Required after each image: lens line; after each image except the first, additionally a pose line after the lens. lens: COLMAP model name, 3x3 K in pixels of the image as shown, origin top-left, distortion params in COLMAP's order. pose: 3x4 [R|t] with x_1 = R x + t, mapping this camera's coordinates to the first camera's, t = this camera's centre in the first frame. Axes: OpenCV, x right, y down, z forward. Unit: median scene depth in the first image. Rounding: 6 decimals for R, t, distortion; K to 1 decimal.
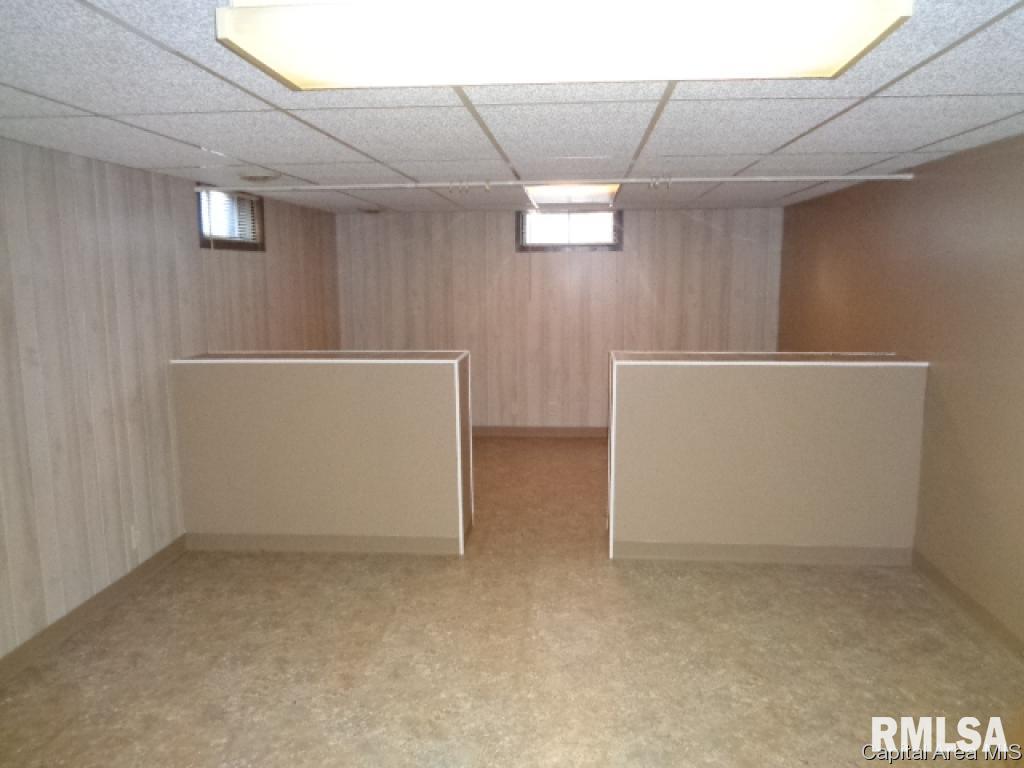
lens RADIAL K [[767.7, 0, 516.2], [0, 767.7, 381.8], [0, 0, 1]] dist [-0.001429, -0.003617]
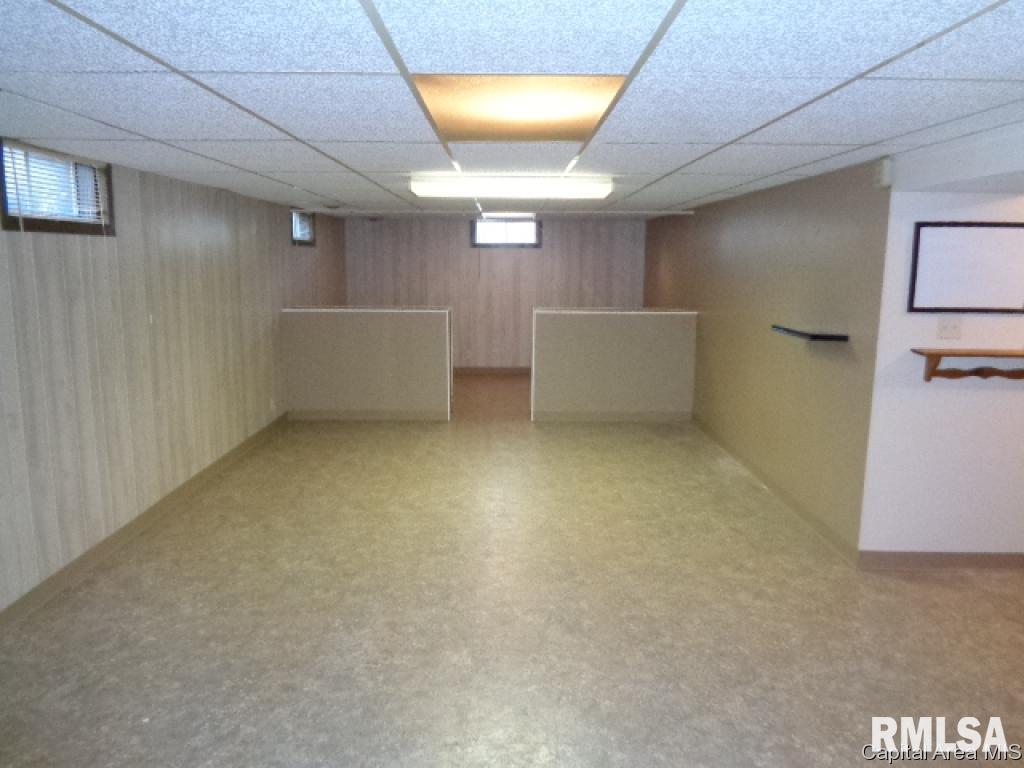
lens RADIAL K [[767.7, 0, 505.1], [0, 767.7, 384.6], [0, 0, 1]] dist [-0.001429, -0.003617]
pose [[0.996834, -0.000880, 0.079508, -0.052709], [-0.000575, 0.999833, 0.018285, 0.069681], [-0.079510, -0.018272, 0.996667, -0.502906]]
